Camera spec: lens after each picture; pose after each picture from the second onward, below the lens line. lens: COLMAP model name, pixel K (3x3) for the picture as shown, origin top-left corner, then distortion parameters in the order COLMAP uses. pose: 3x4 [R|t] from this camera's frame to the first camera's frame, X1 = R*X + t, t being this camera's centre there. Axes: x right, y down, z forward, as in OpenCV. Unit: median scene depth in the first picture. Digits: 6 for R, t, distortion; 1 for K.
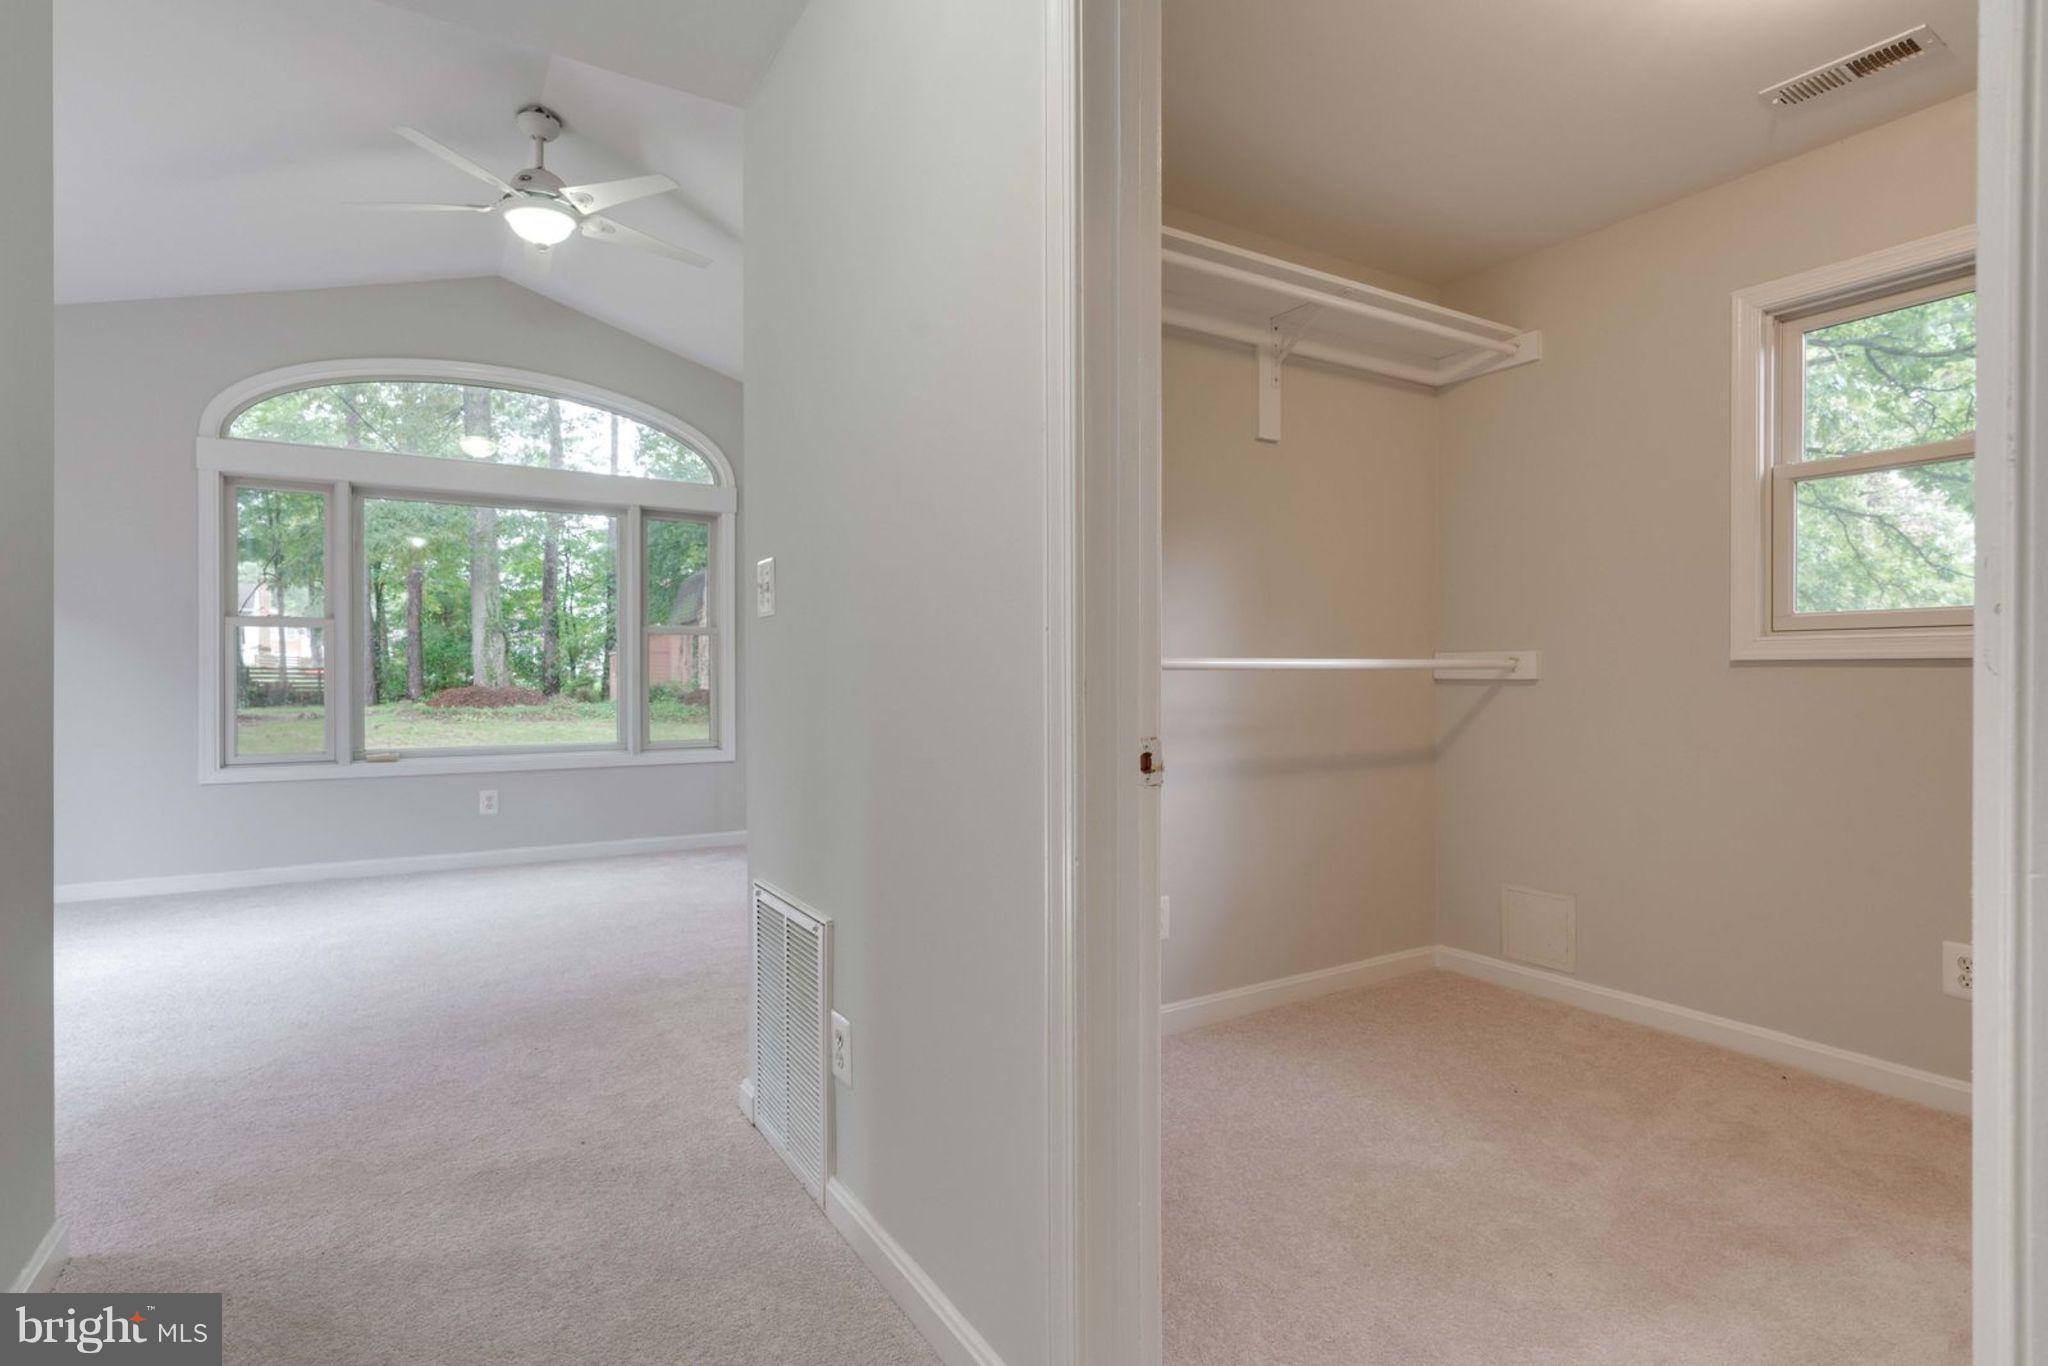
lens RADIAL K [[1009.2, 0, 1020.6], [0, 1009.2, 676.7], [0, 0, 1]] dist [-0.000478, 0.002254]
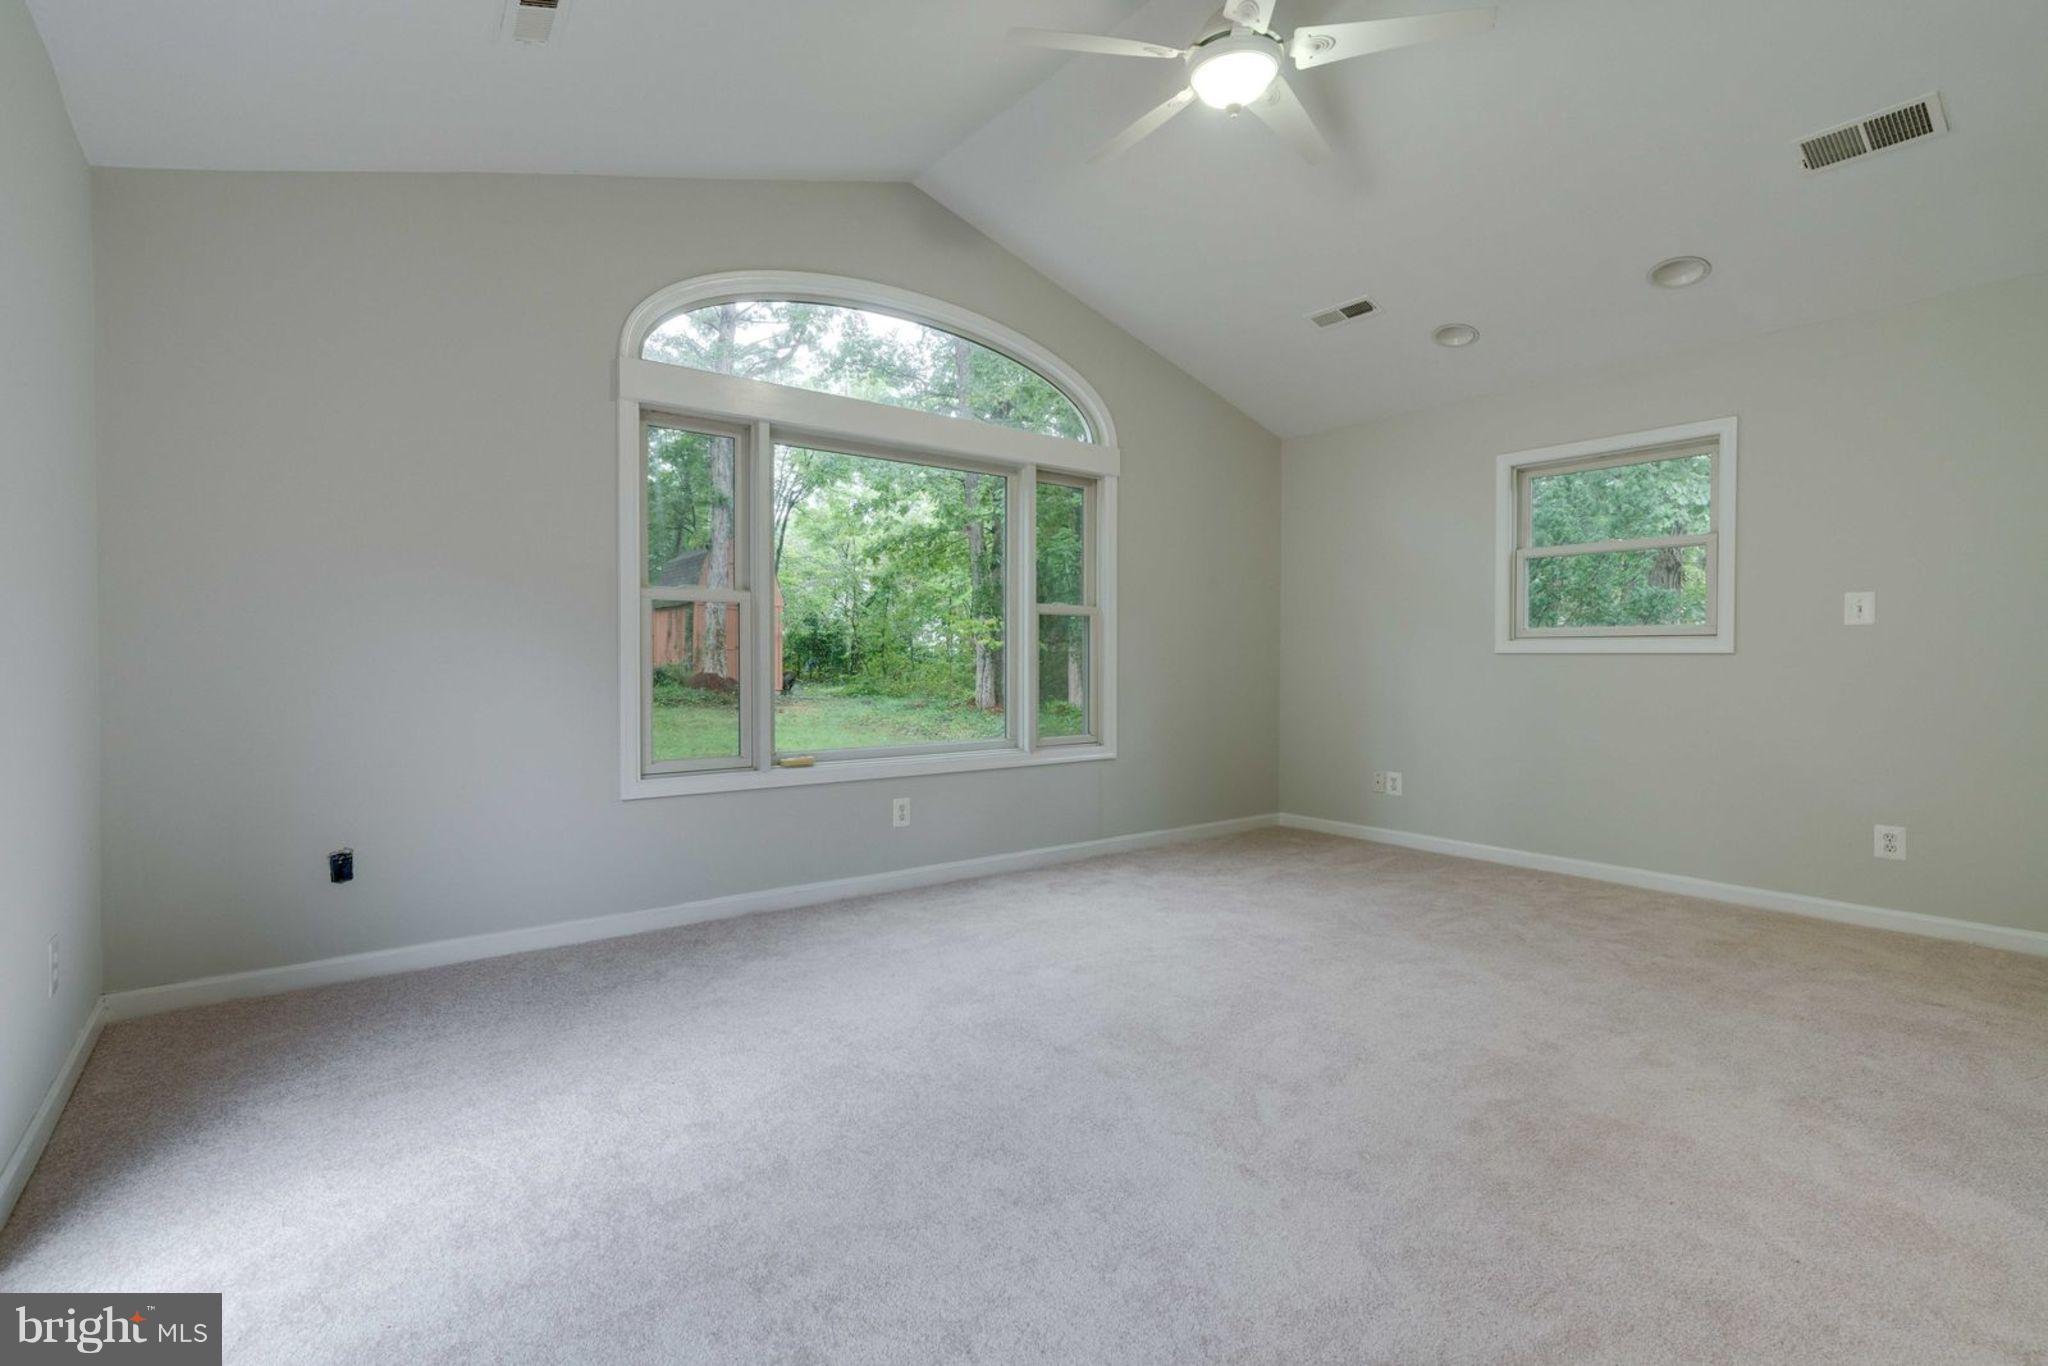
lens RADIAL K [[947.5, 0, 1027.6], [0, 947.5, 671.8], [0, 0, 1]] dist [-0.001166, 0.000081]
pose [[0.993690, -0.000035, 0.112166, -0.384753], [-0.001309, 0.999928, 0.011911, -0.001509], [-0.112158, -0.011982, 0.993618, 0.155842]]
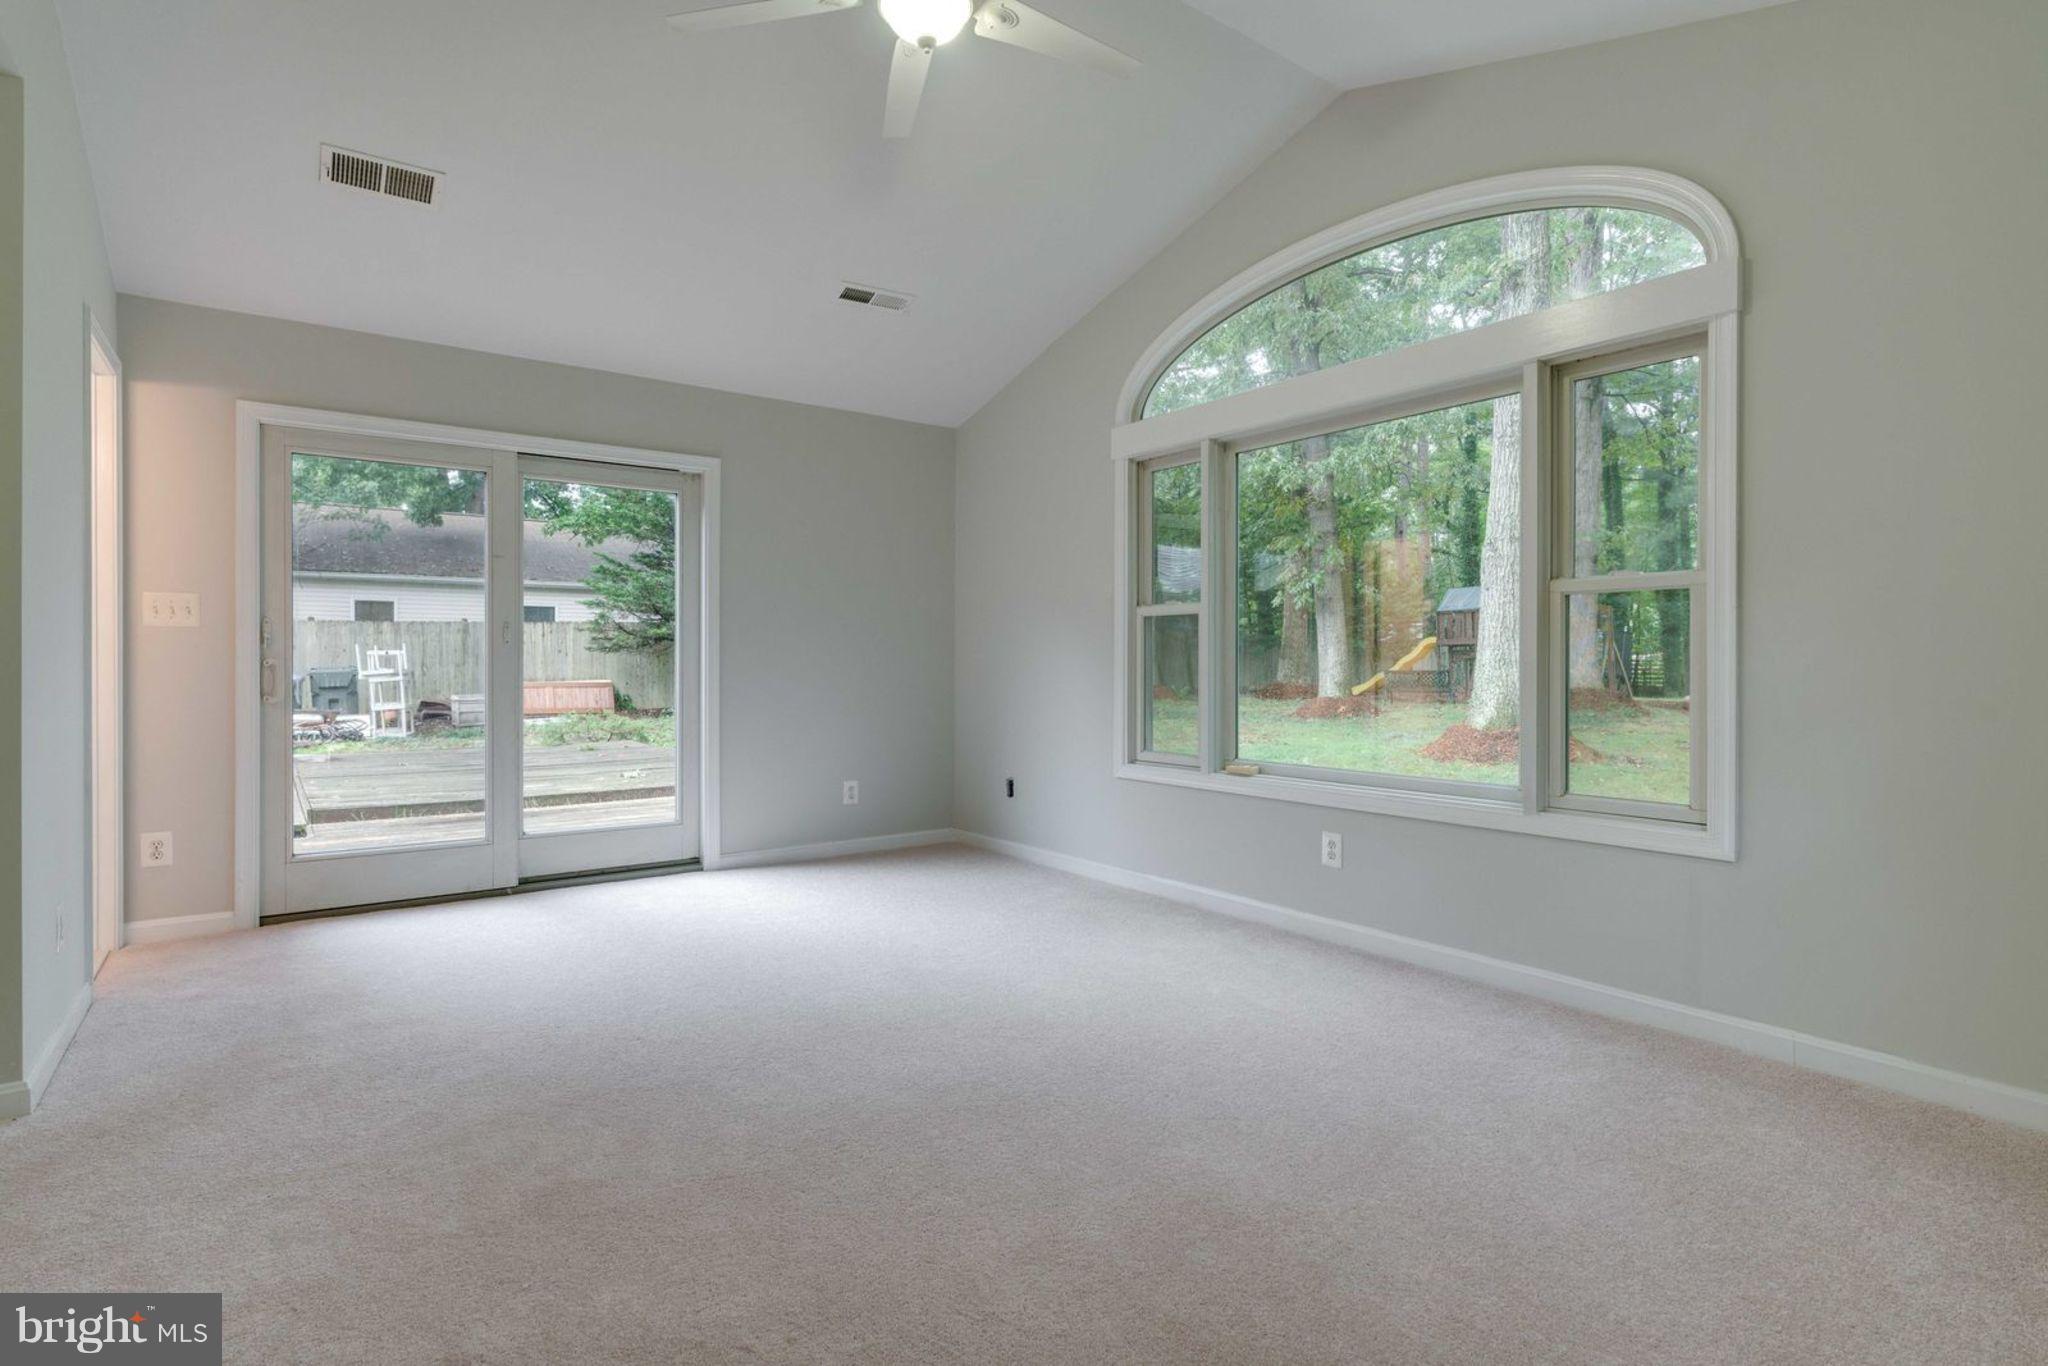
lens RADIAL K [[1033.7, 0, 1018.9], [0, 1033.7, 671.6], [0, 0, 1]] dist [-0.000589, 0.000400]
pose [[0.075539, 0.007606, -0.997114, 0.130361], [-0.004274, 0.999964, 0.007304, -0.002940], [0.997134, 0.003709, 0.075568, 0.547982]]
